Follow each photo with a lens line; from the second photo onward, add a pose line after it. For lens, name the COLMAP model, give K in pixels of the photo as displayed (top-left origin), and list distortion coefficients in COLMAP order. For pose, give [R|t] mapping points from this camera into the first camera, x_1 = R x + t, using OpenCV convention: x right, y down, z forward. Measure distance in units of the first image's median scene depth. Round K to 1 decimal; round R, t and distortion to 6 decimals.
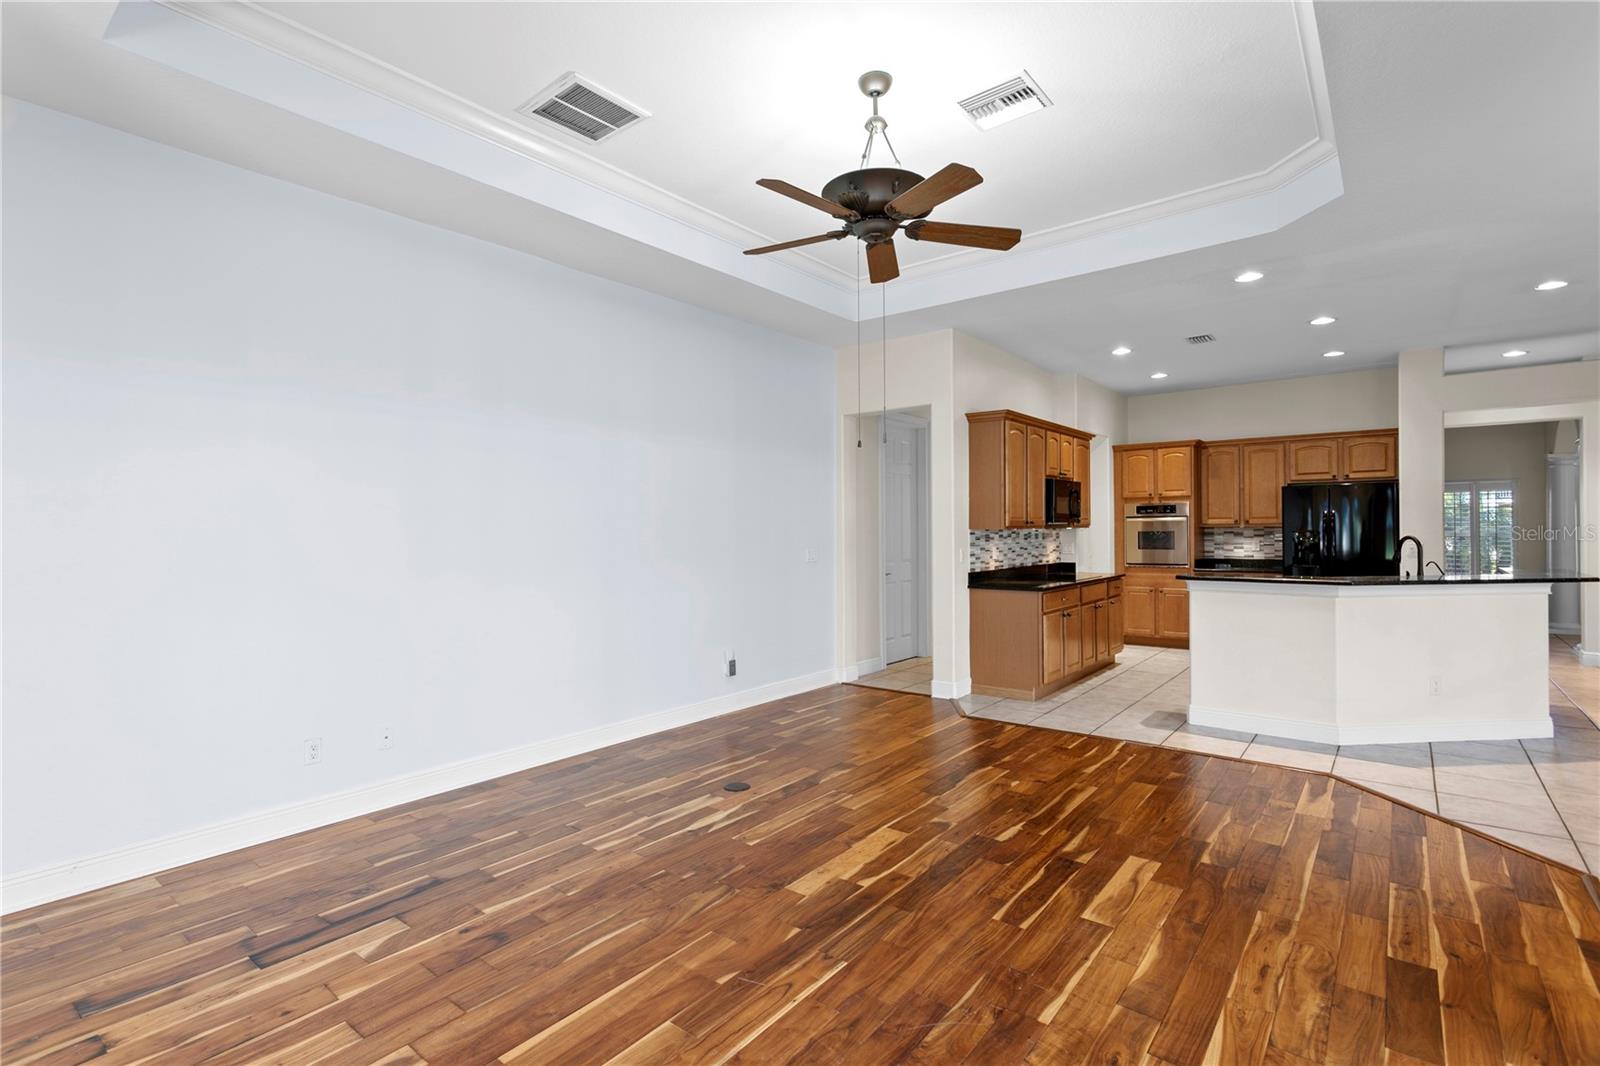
lens RADIAL K [[763.6, 0, 776.2], [0, 763.6, 523.8], [0, 0, 1]] dist [-0.000678, 0.003527]
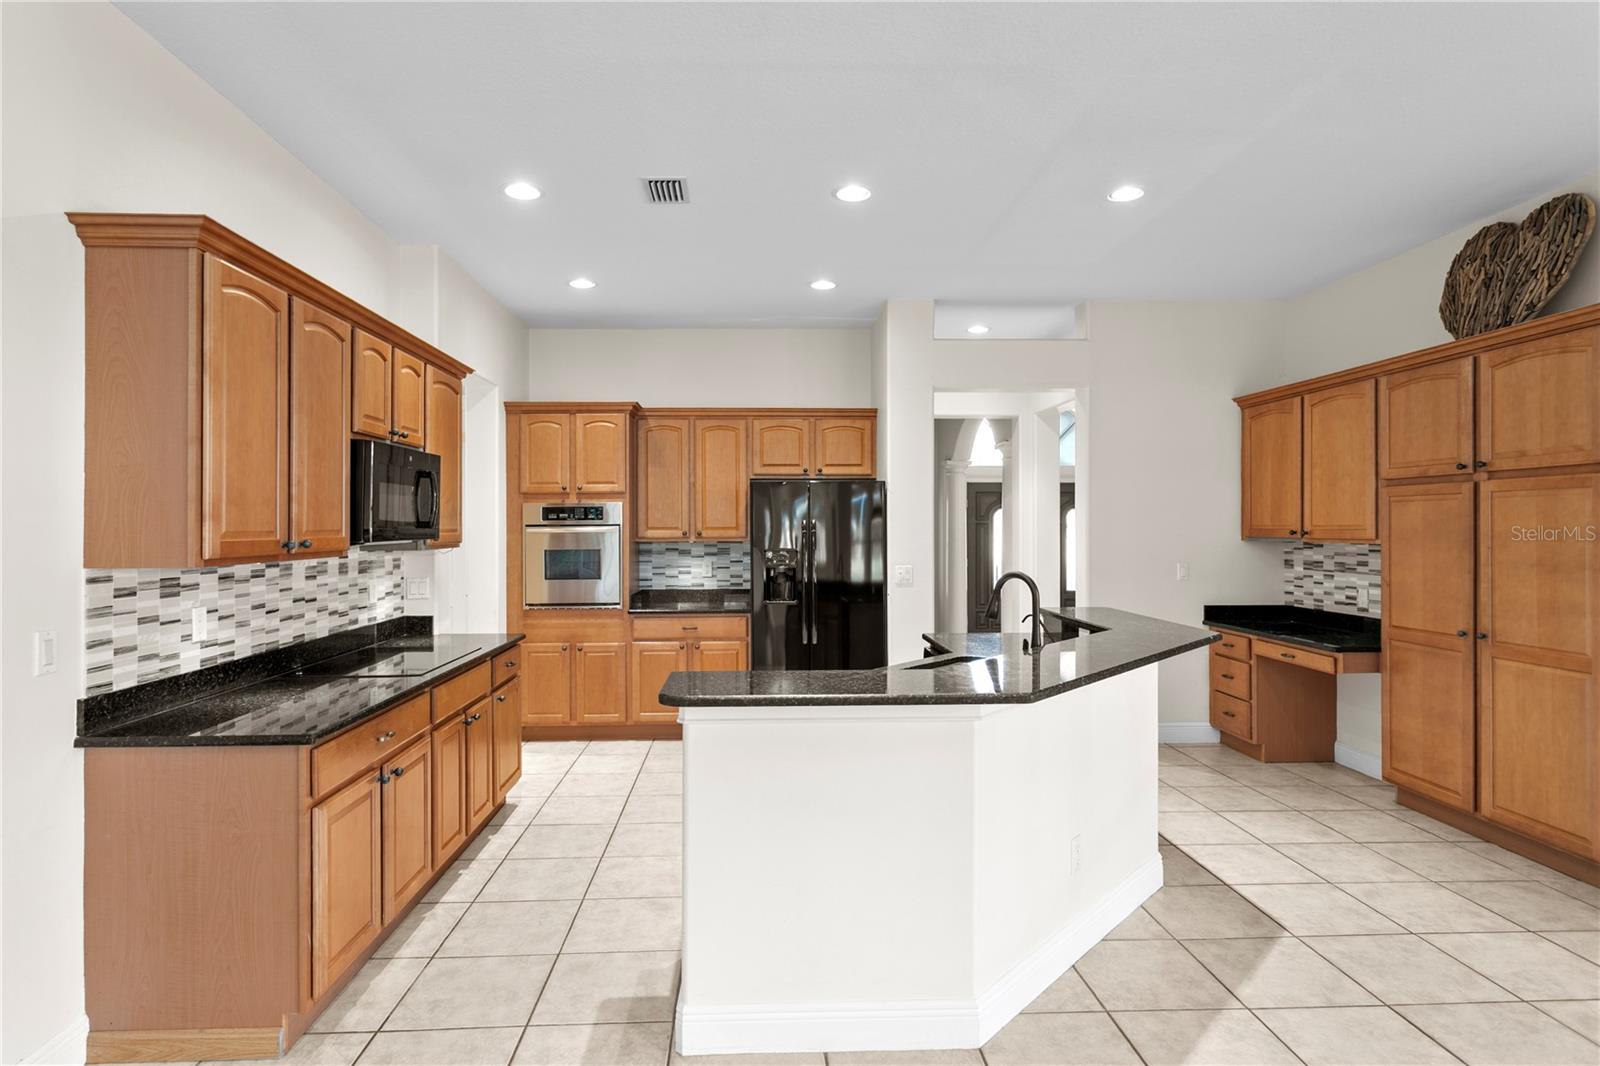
lens RADIAL K [[849.4, 0, 775.5], [0, 849.4, 527.9], [0, 0, 1]] dist [-0.007274, 0.003451]
pose [[0.750279, 0.003722, 0.661110, 0.280788], [-0.005951, 0.999982, 0.001124, -0.014745], [-0.661094, -0.004777, 0.750288, 0.630410]]
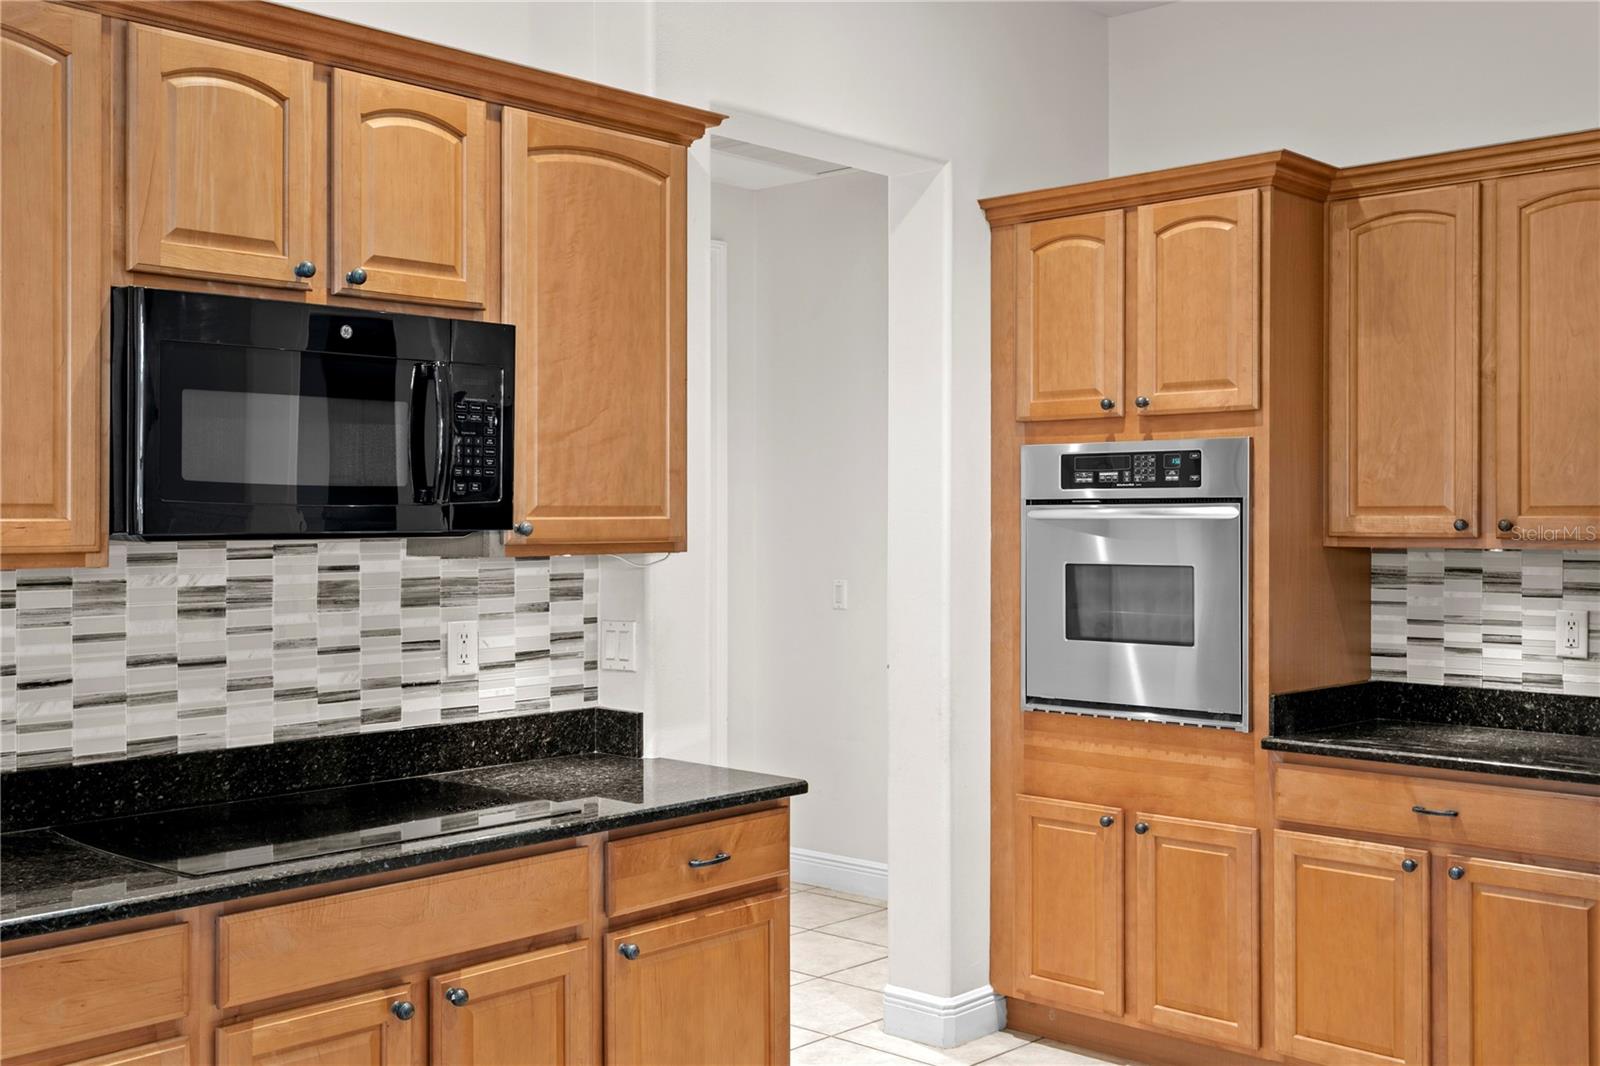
lens RADIAL K [[1637.5, 0, 769.4], [0, 1637.5, 510.2], [0, 0, 1]] dist [0.015174, 0.000000]
pose [[0.997454, 0.006826, -0.070979, 0.685046], [-0.006625, 0.999973, 0.003062, -0.011933], [0.070998, -0.002584, 0.997473, 0.807346]]
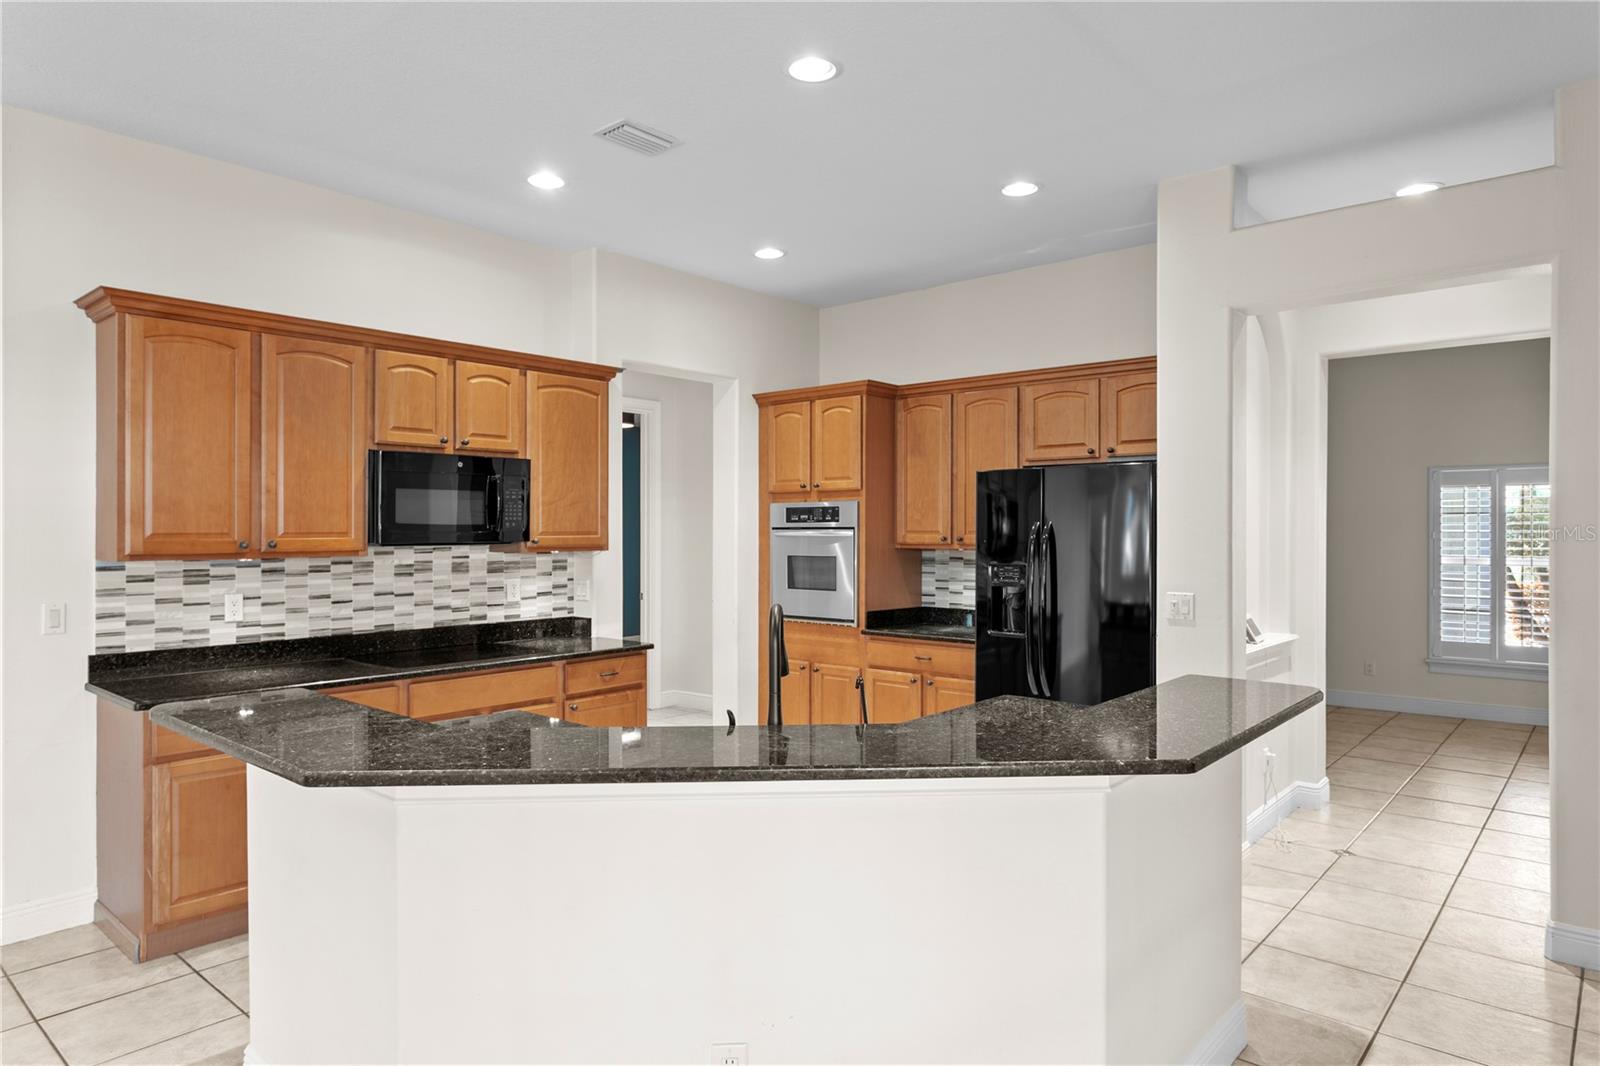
lens RADIAL K [[967.8, 0, 777.5], [0, 967.8, 530.2], [0, 0, 1]] dist [-0.001475, 0.006930]
pose [[0.999221, 0.007306, -0.038777, 0.806205], [-0.007056, 0.999953, 0.006596, -0.019805], [0.038824, -0.006318, 0.999226, 0.531403]]
